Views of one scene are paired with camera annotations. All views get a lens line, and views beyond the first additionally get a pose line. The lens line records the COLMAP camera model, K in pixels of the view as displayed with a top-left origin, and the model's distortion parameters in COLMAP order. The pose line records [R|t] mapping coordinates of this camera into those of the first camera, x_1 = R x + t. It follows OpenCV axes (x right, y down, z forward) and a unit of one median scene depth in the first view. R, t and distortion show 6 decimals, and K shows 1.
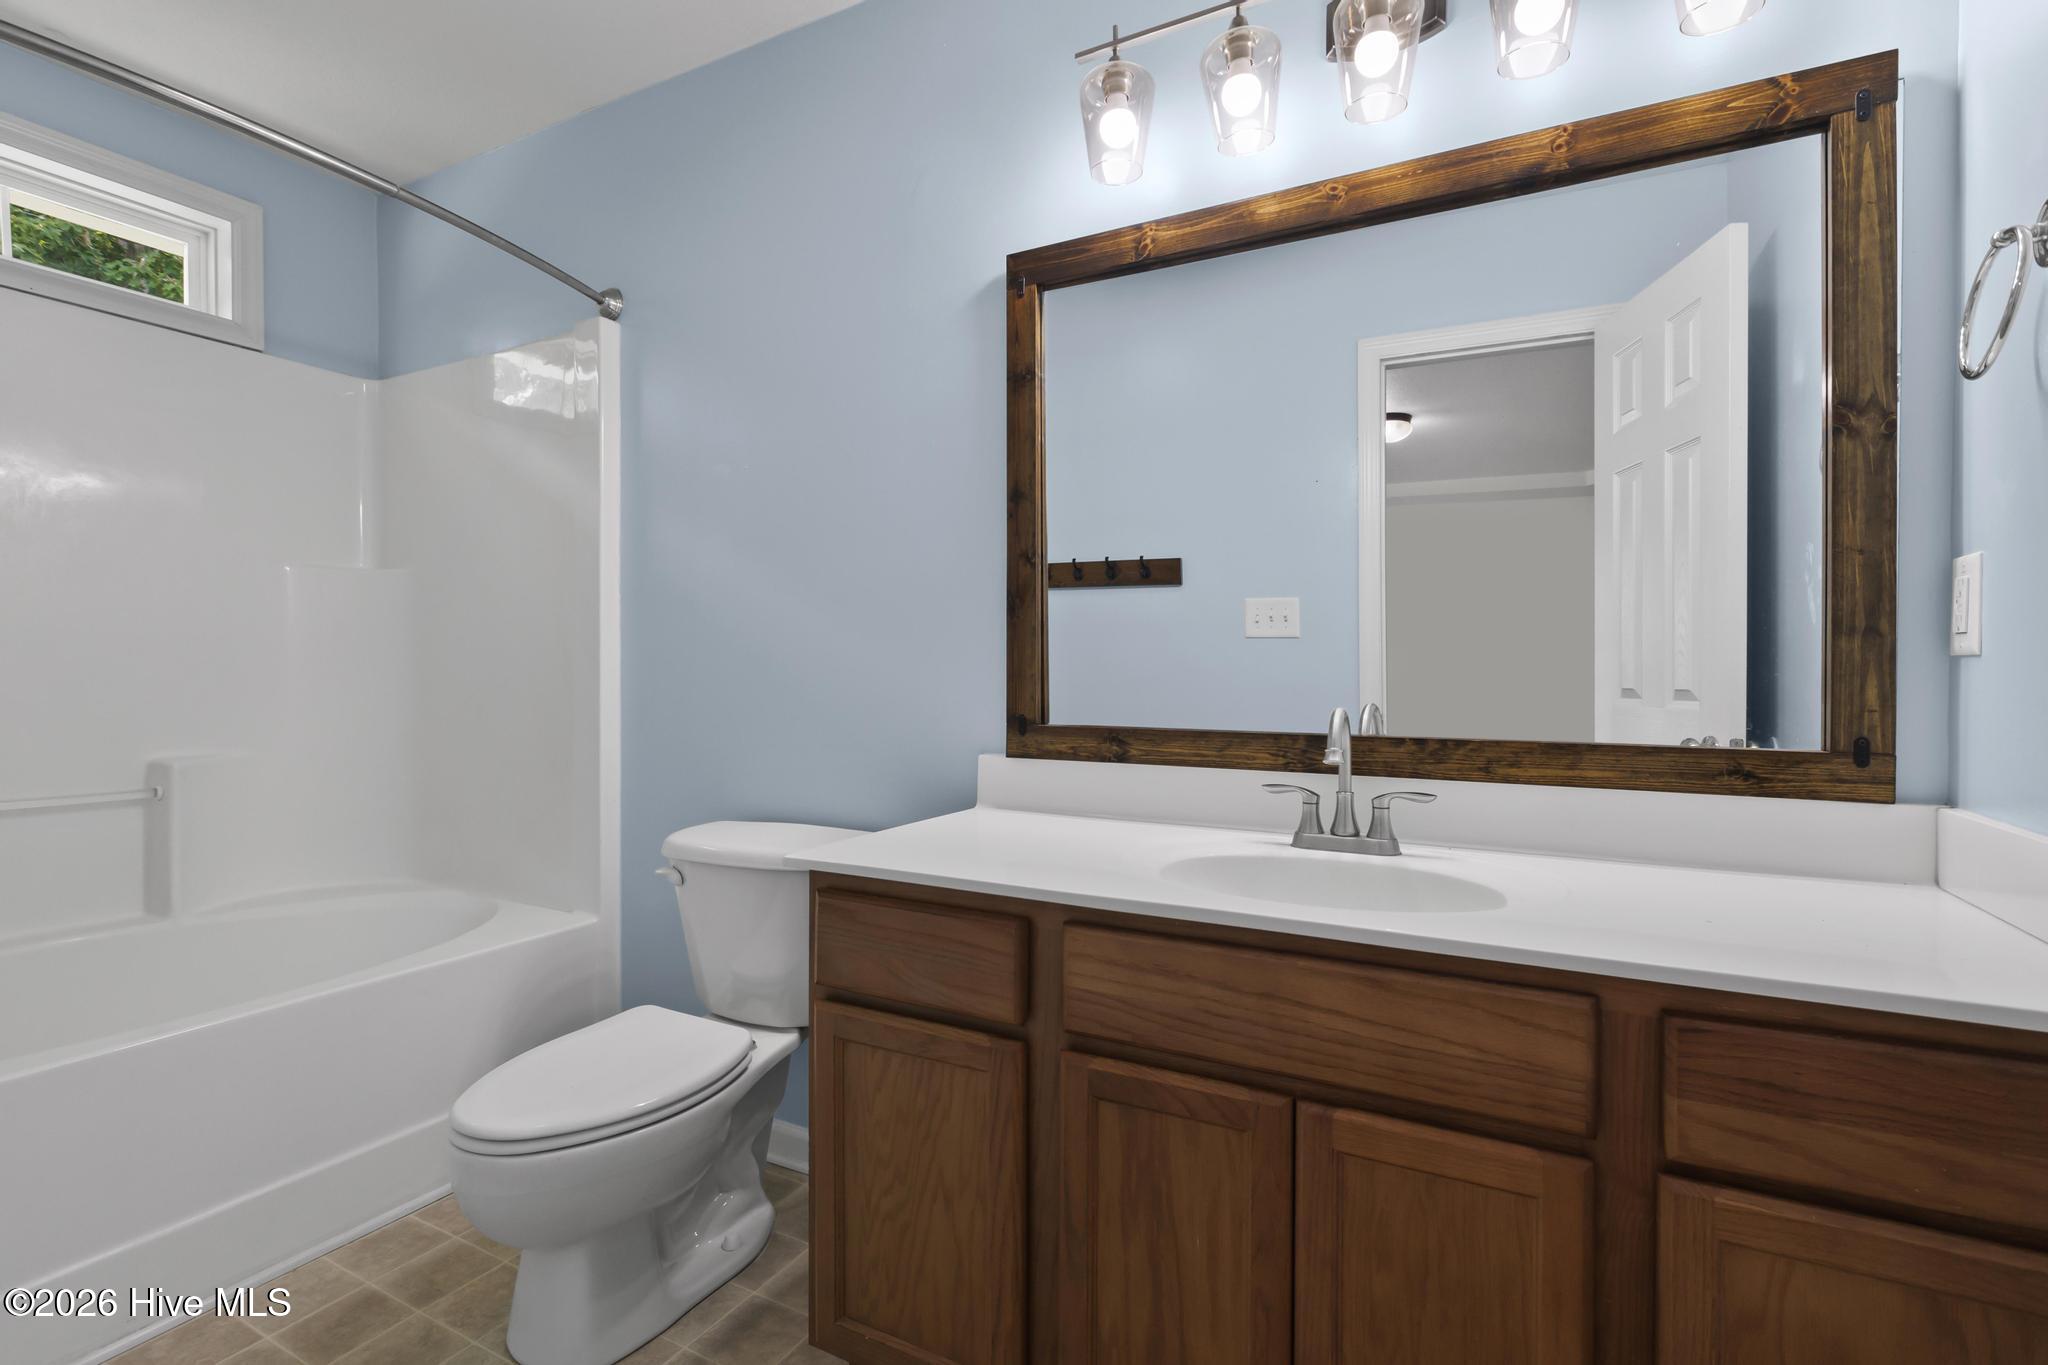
lens RADIAL K [[946.9, 0, 1031.6], [0, 946.9, 684.0], [0, 0, 1]] dist [0.001577, -0.000819]
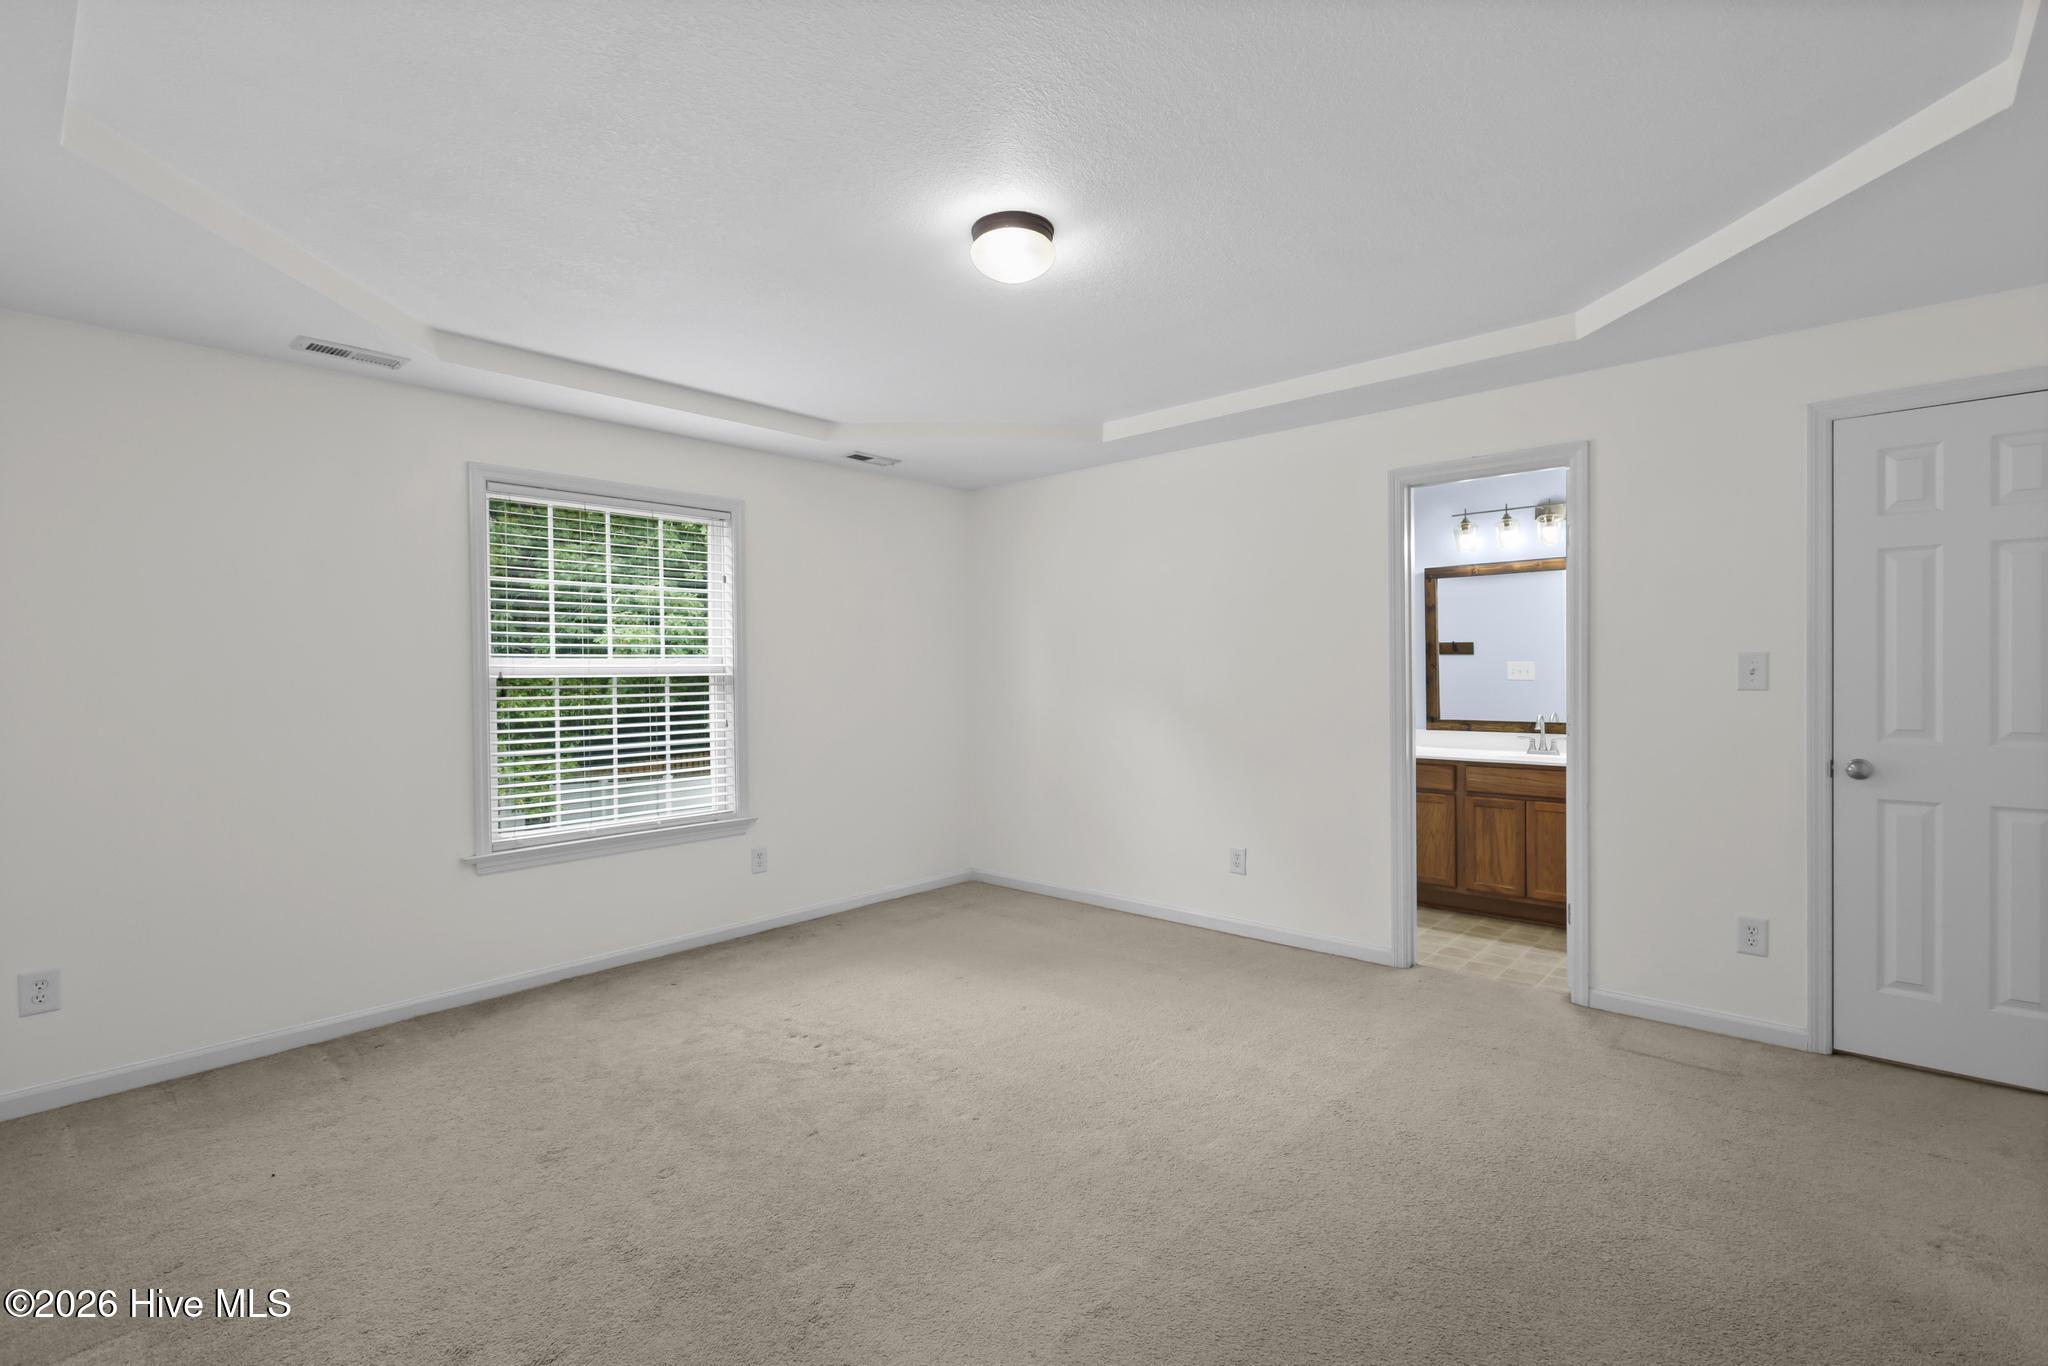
lens RADIAL K [[946.9, 0, 1008.3], [0, 946.9, 674.1], [0, 0, 1]] dist [0.001577, -0.000819]
pose [[0.968569, -0.008750, -0.248592, -0.847916], [0.006985, 0.999944, -0.007979, -0.131816], [0.248648, 0.005992, 0.968575, -3.440748]]
